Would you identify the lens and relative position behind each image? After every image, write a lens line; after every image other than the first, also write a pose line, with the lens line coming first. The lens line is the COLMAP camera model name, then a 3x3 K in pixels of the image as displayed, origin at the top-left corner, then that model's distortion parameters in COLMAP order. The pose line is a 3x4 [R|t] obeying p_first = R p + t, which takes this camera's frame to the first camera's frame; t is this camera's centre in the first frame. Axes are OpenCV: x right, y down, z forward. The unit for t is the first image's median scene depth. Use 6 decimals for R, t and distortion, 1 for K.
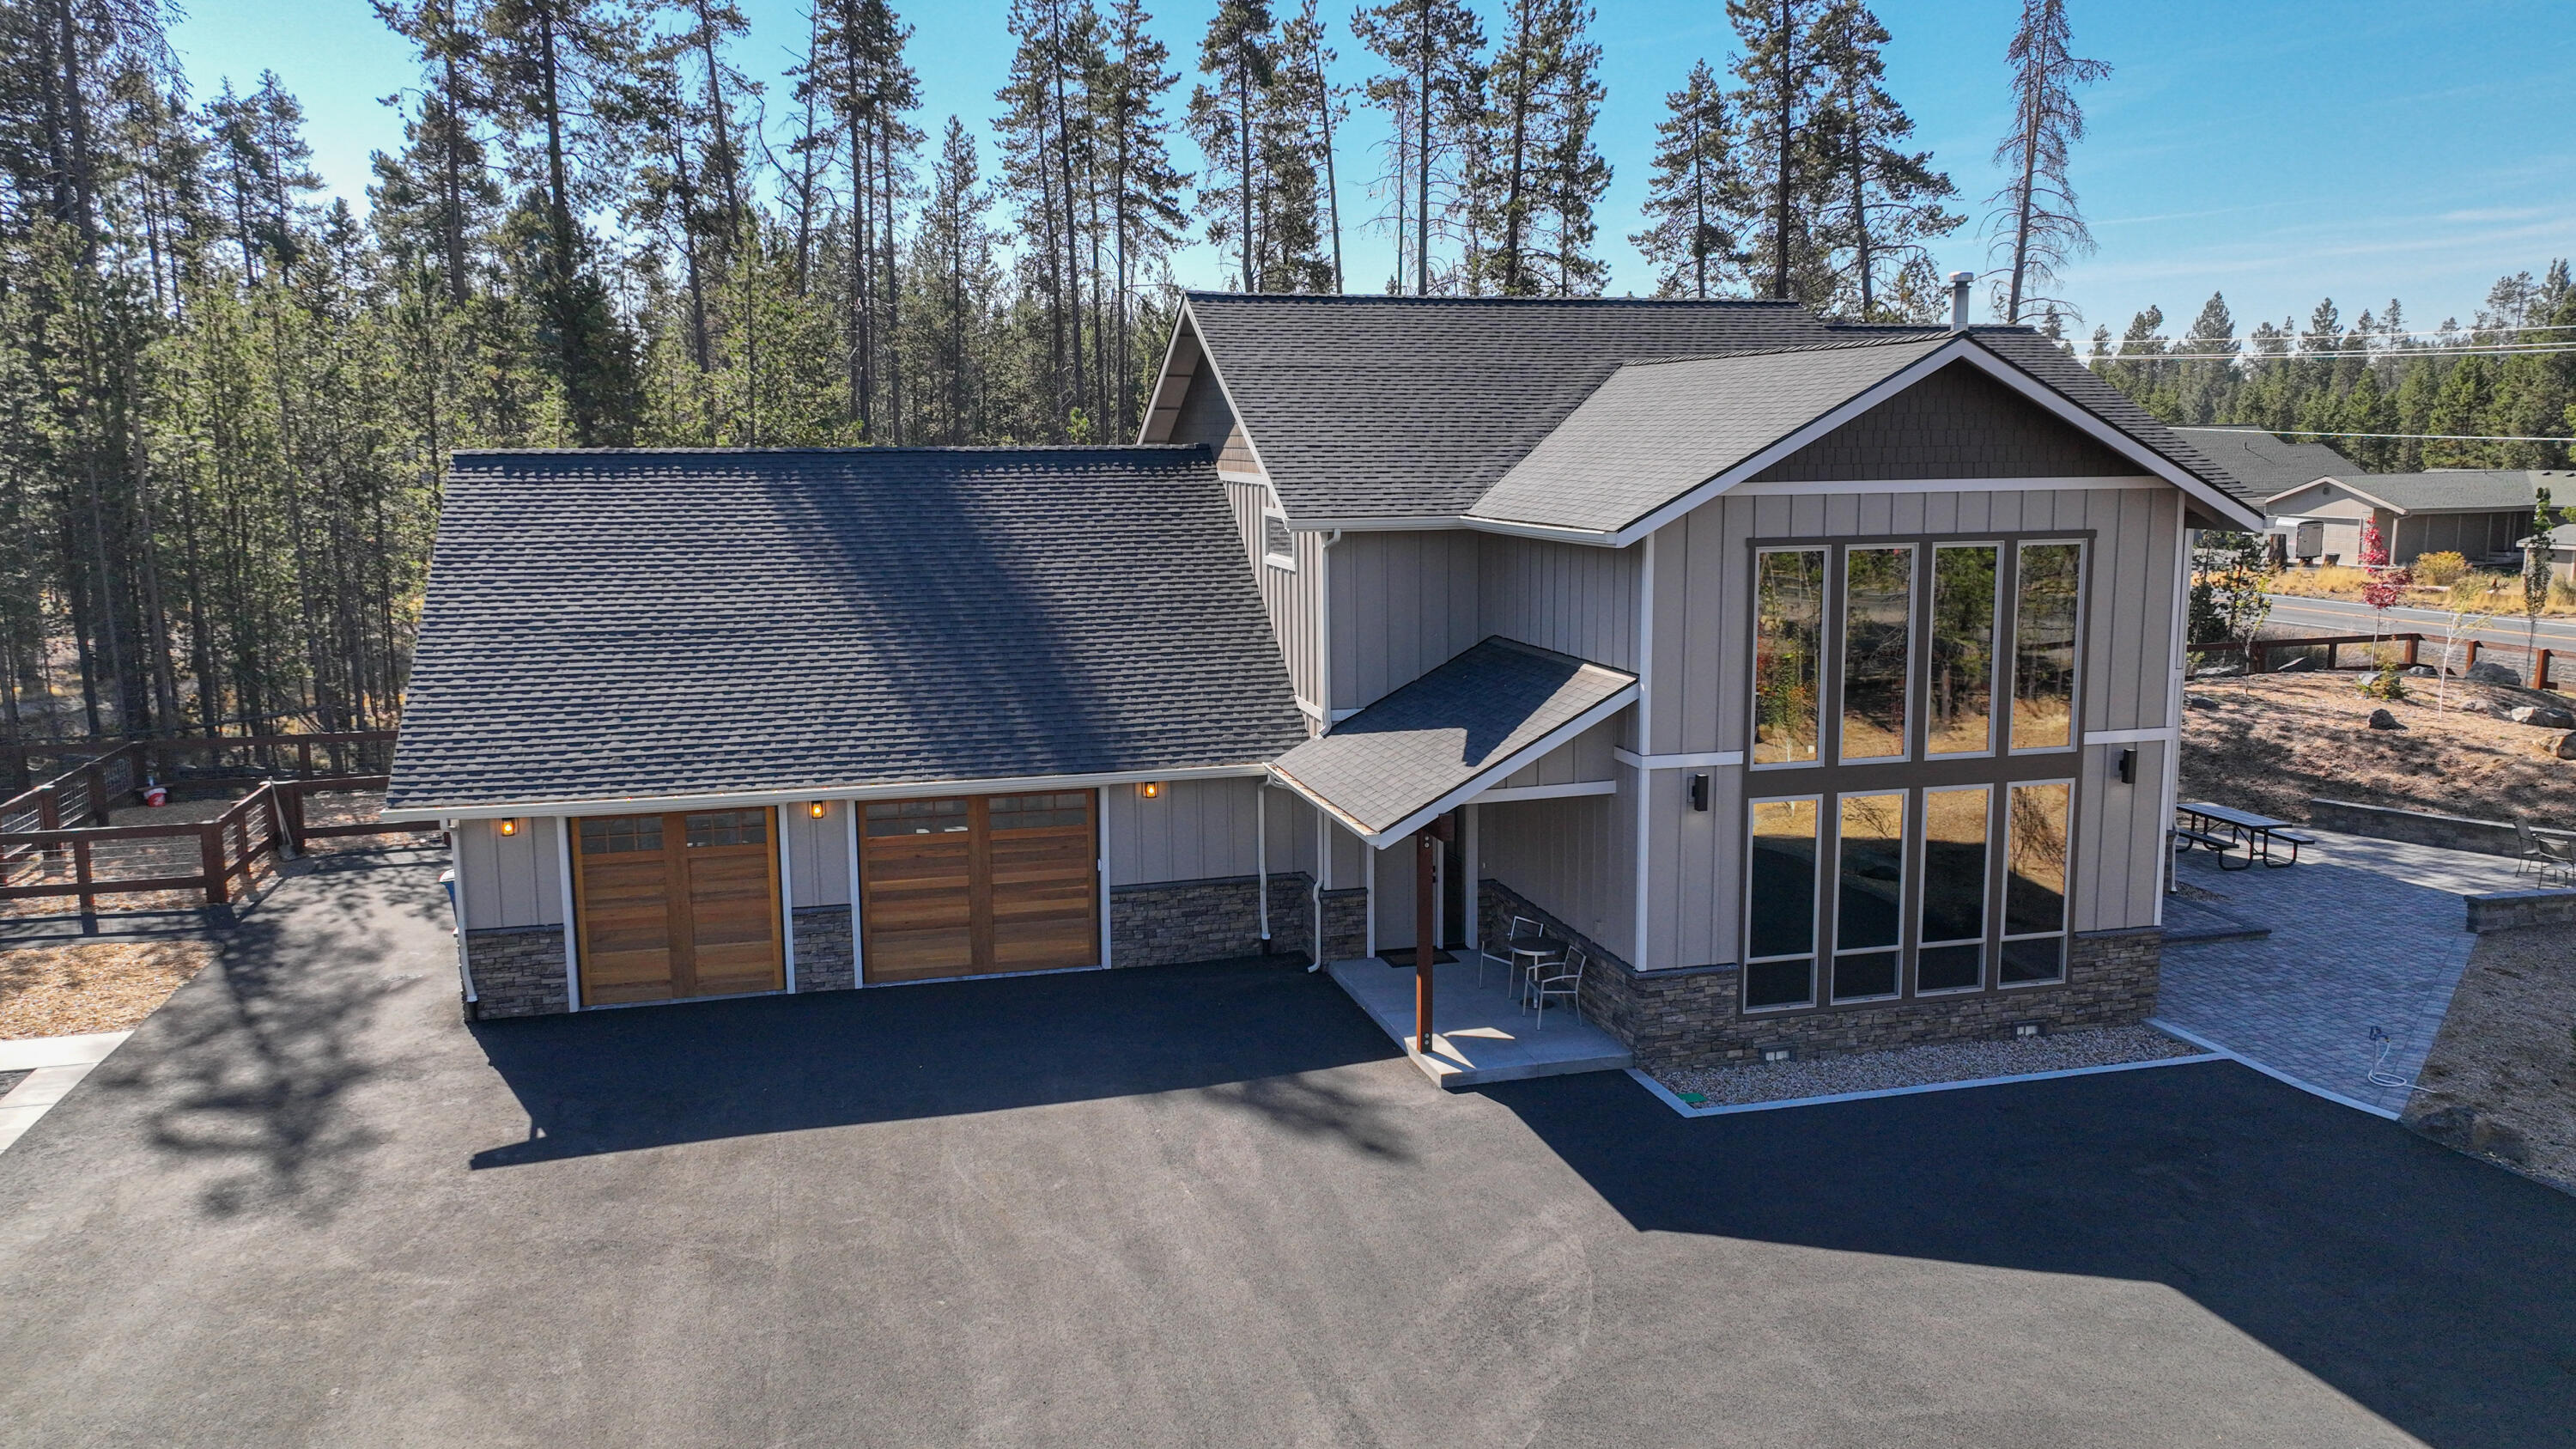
lens RADIAL K [[1881.6, 0, 1296.4], [0, 1881.6, 712.6], [0, 0, 1]] dist [0.007211, 0.005455]
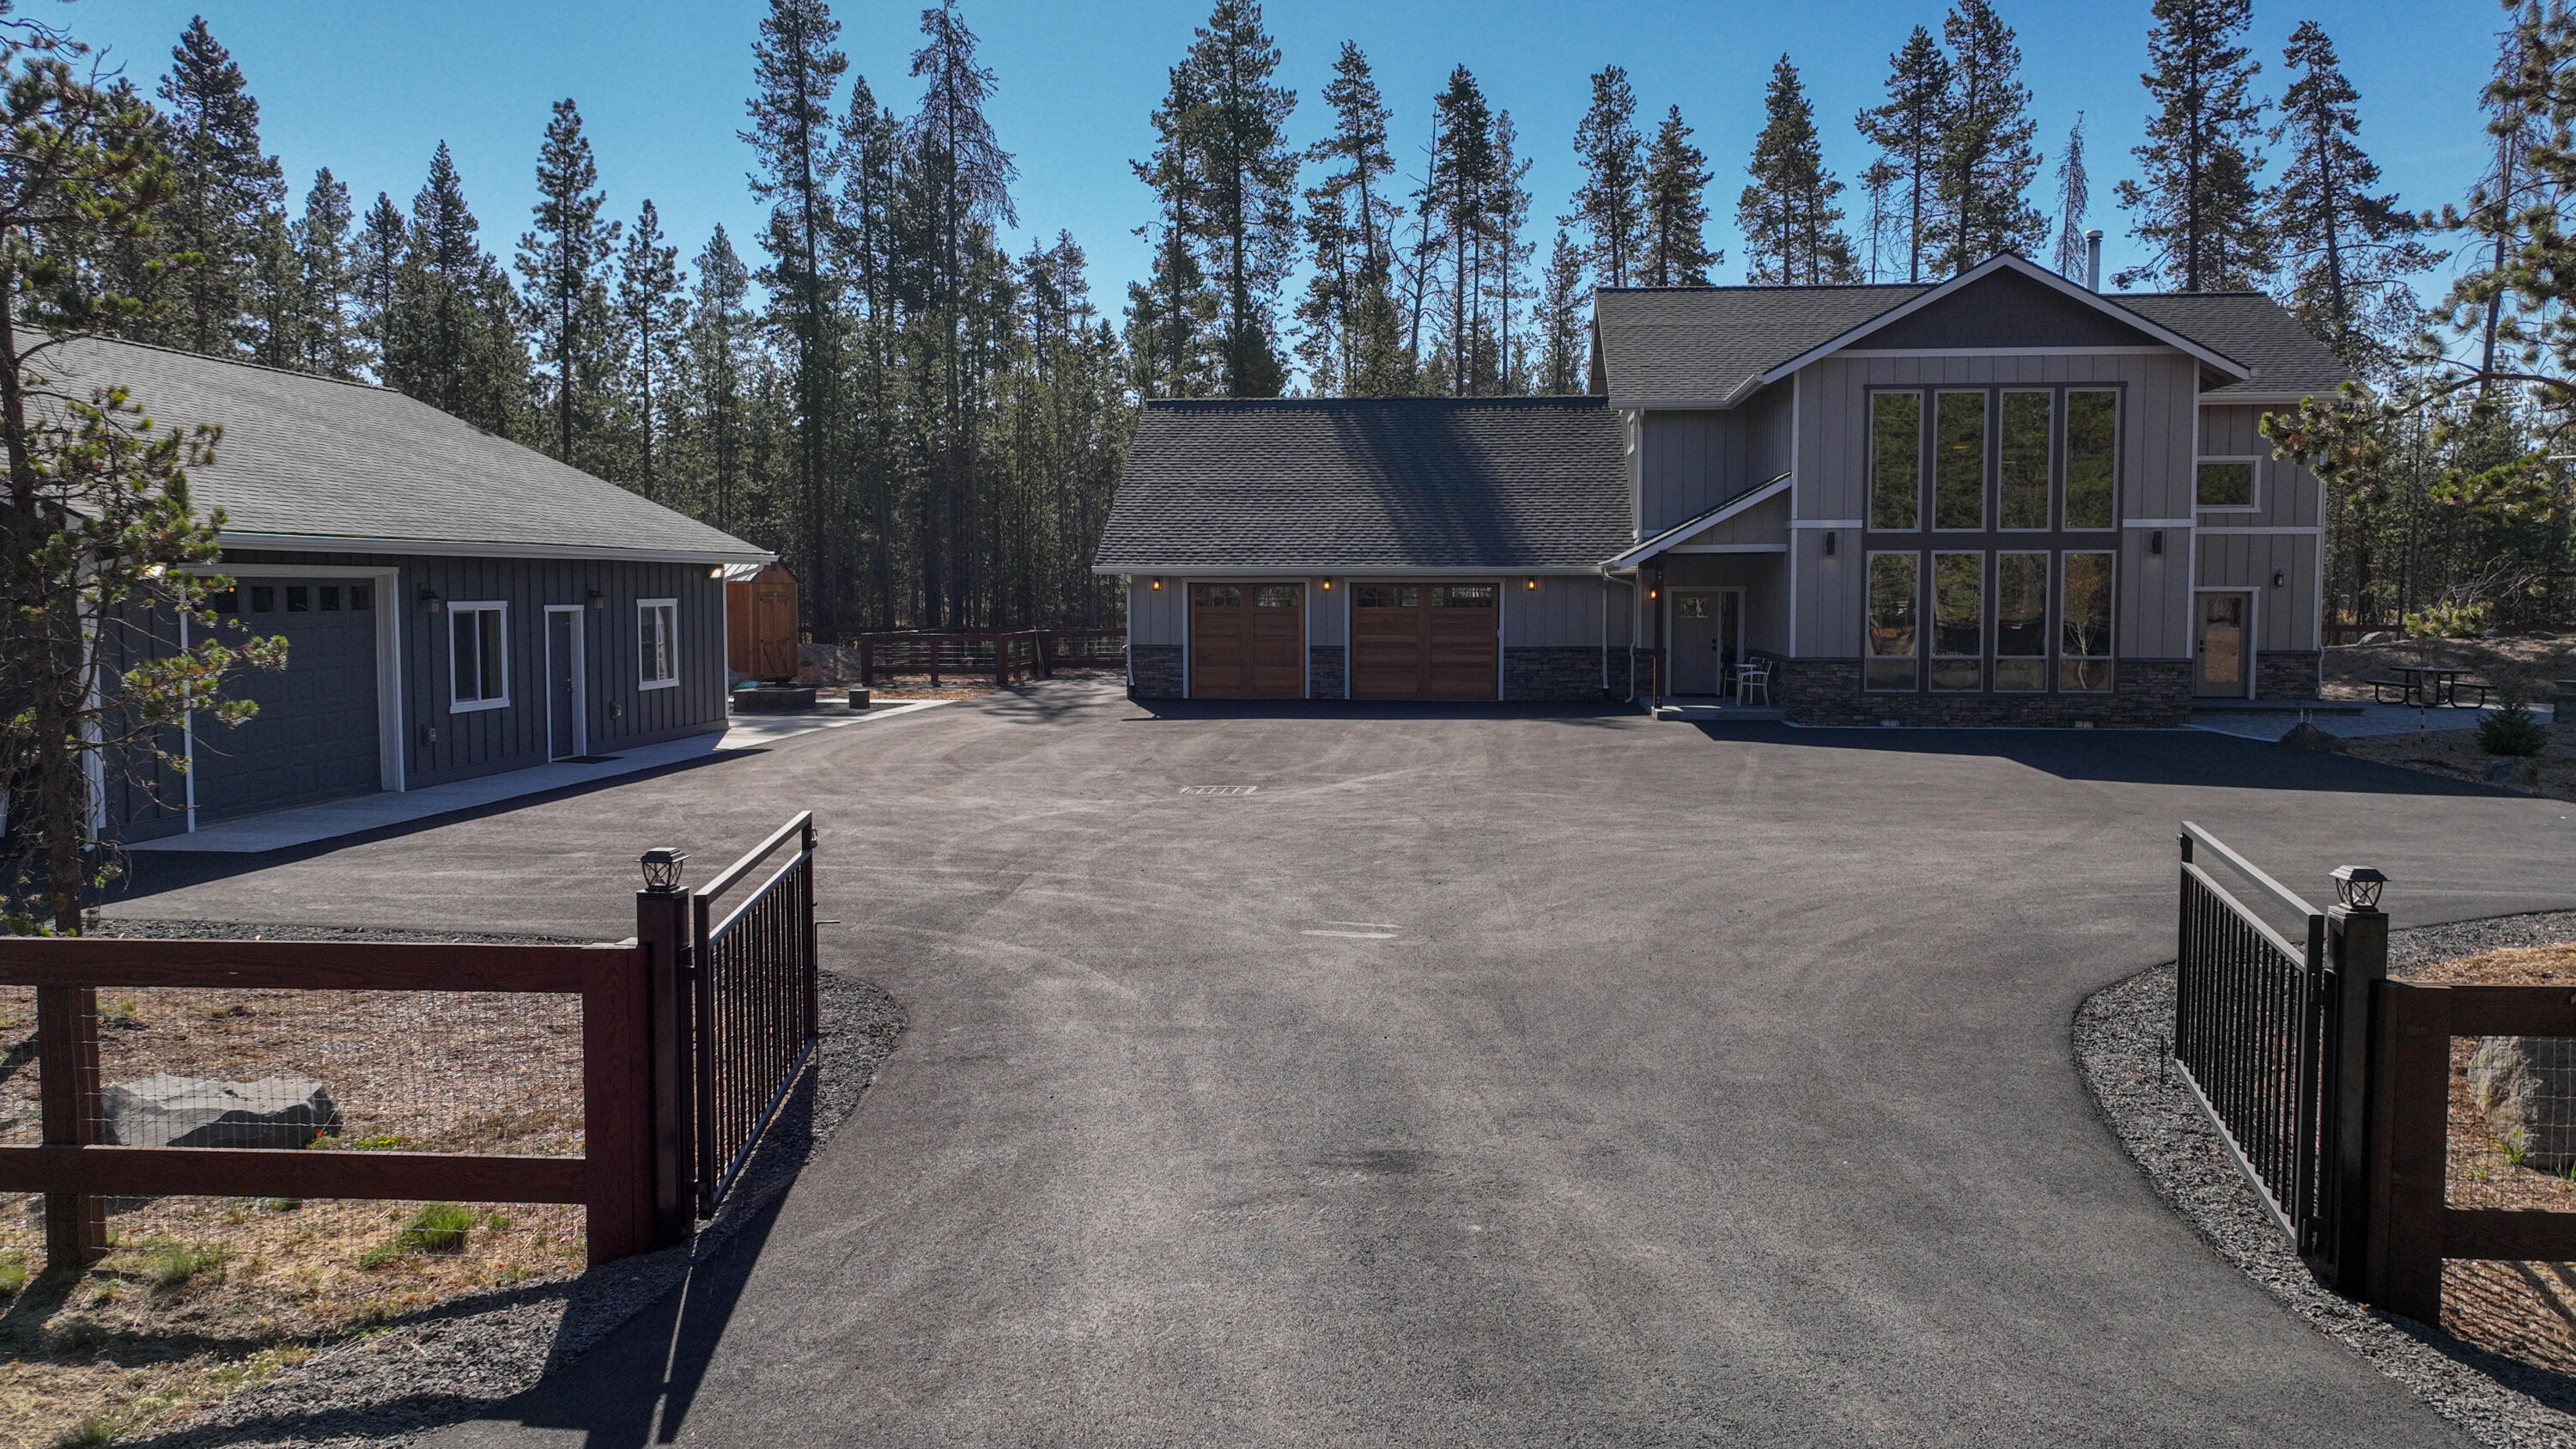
lens RADIAL K [[1899.2, 0, 1288.0], [0, 1899.2, 724.5], [0, 0, 1]] dist [0.006089, 0.001837]
pose [[0.933754, 0.033455, -0.356348, 0.136335], [-0.059918, 0.996183, -0.063482, 0.121791], [0.352864, 0.080628, 0.932194, -0.245368]]
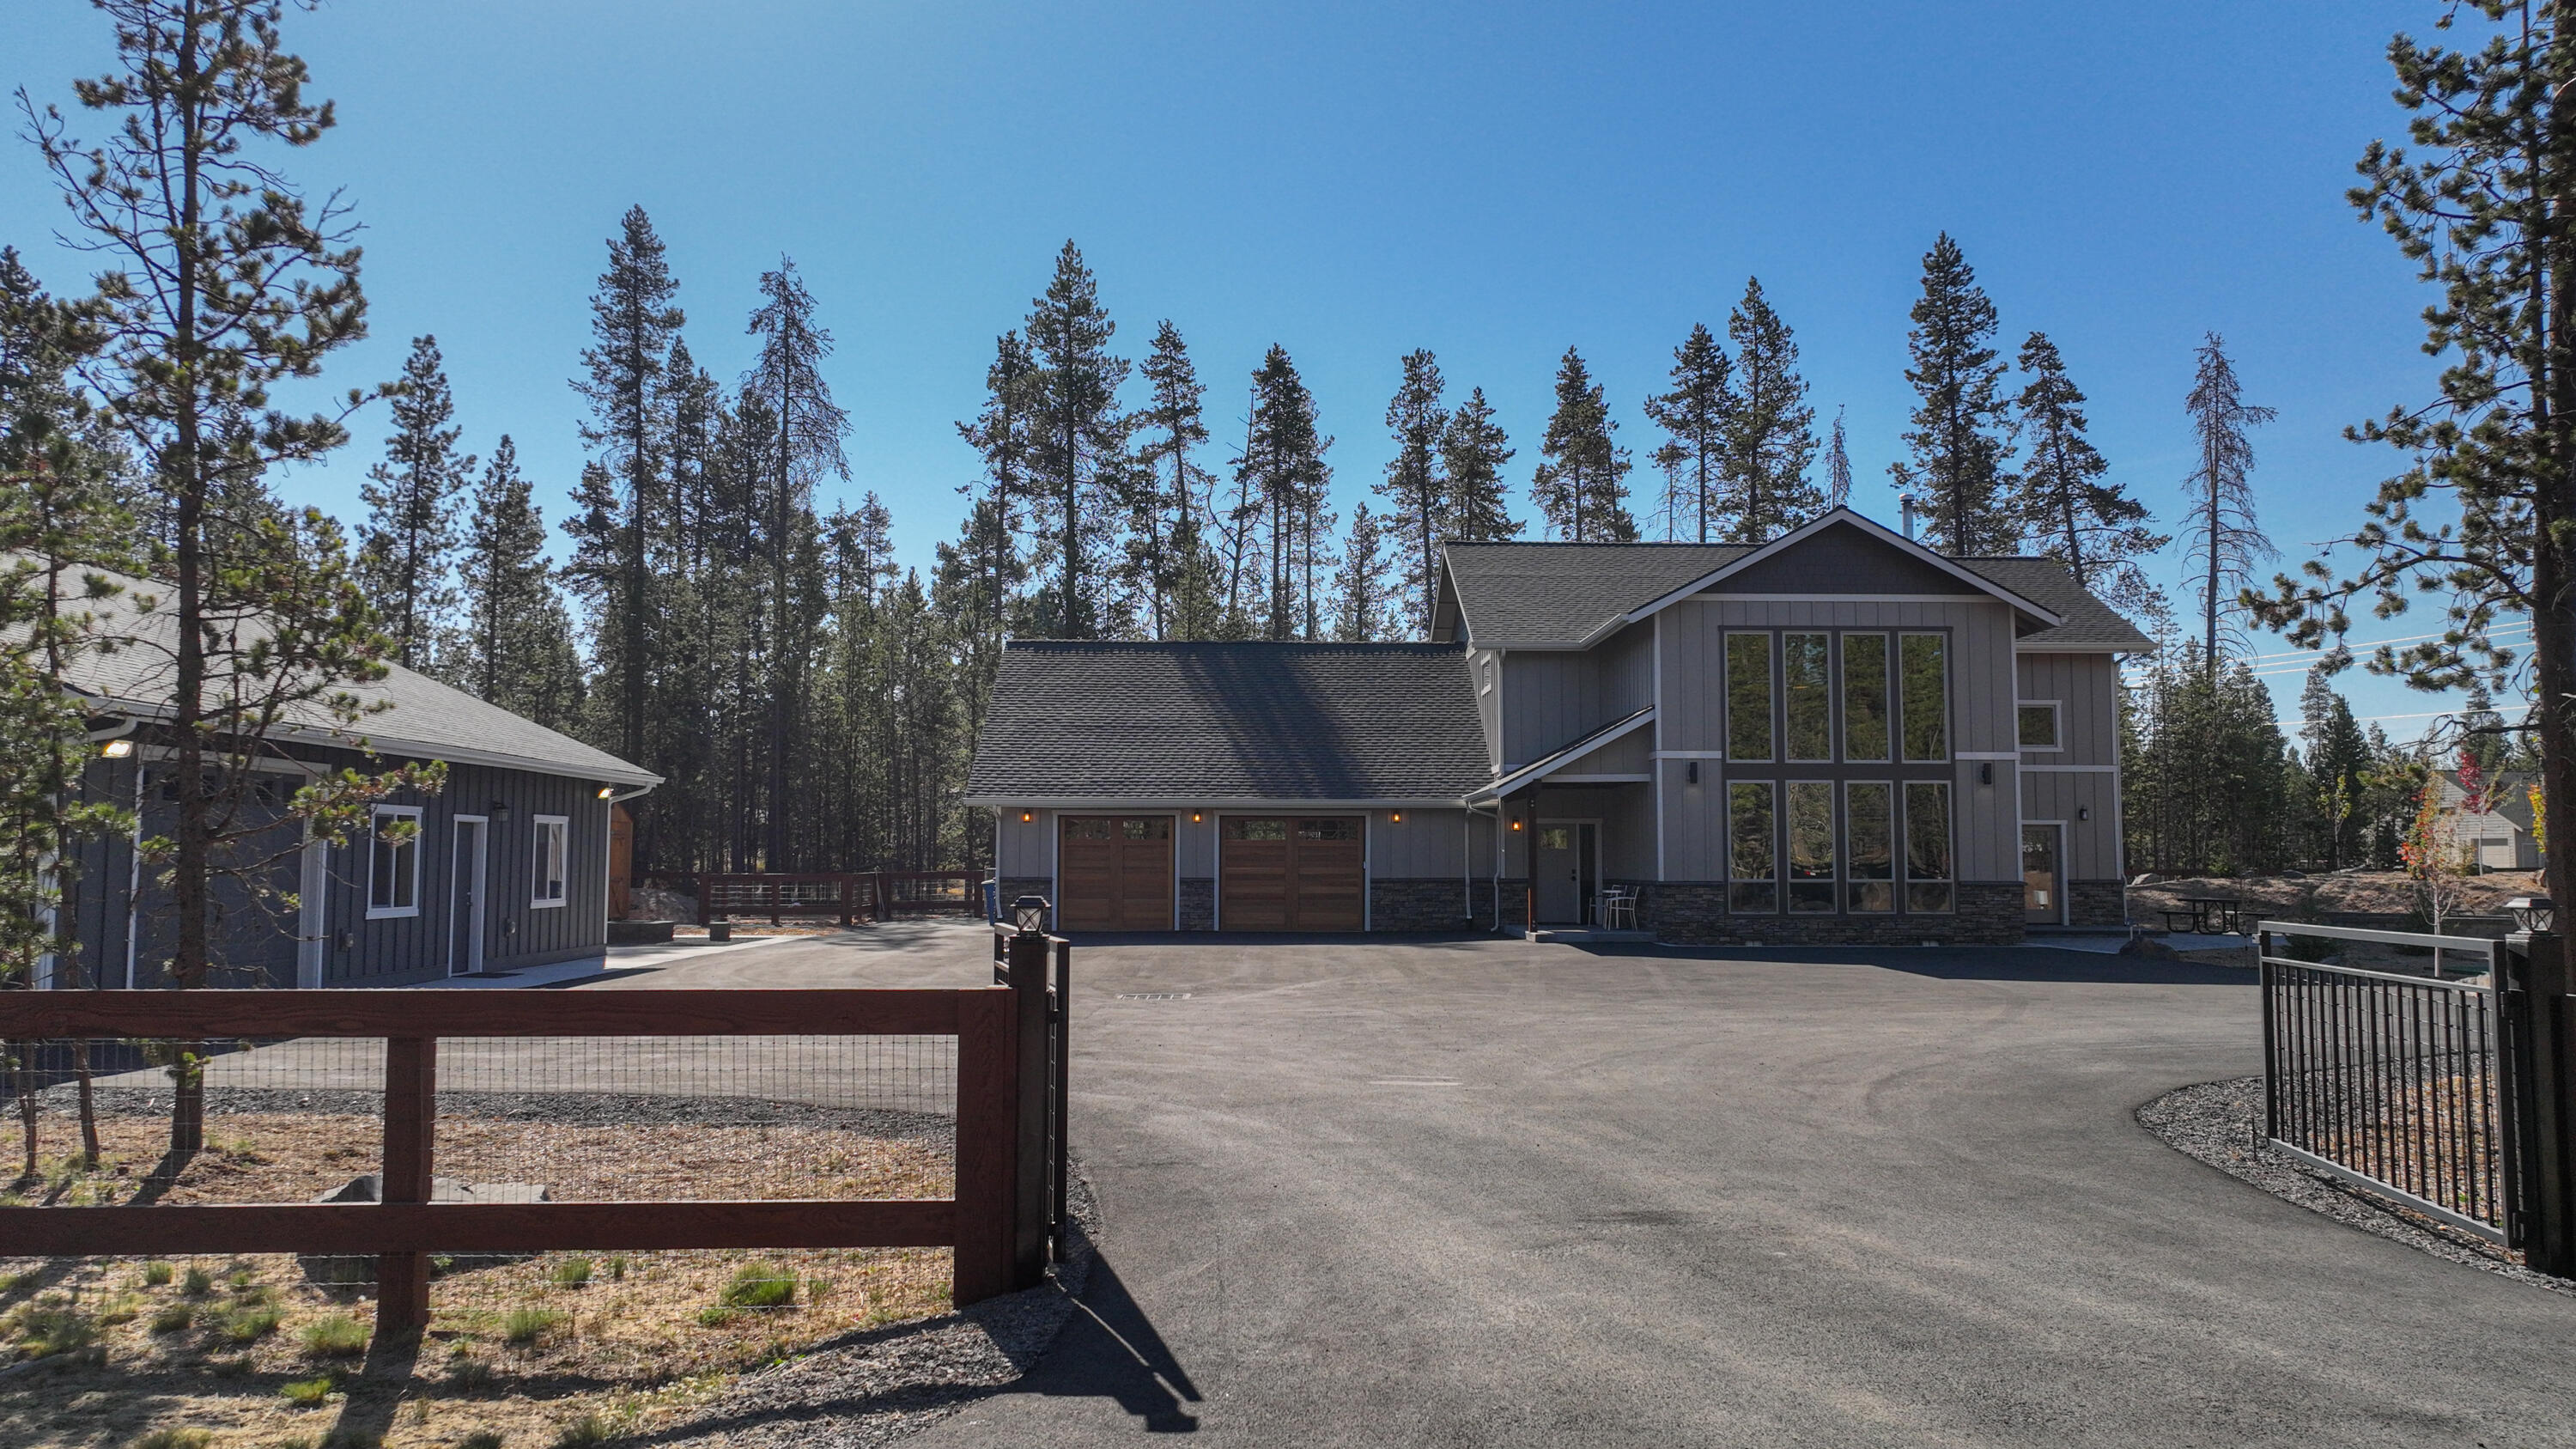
lens RADIAL K [[1899.2, 0, 1288.0], [0, 1899.2, 724.5], [0, 0, 1]] dist [0.006089, 0.001837]
pose [[0.971313, -0.007980, -0.237672, 0.099768], [-0.043829, 0.976308, -0.211898, 0.141191], [0.233732, 0.216237, 0.947951, -0.266946]]
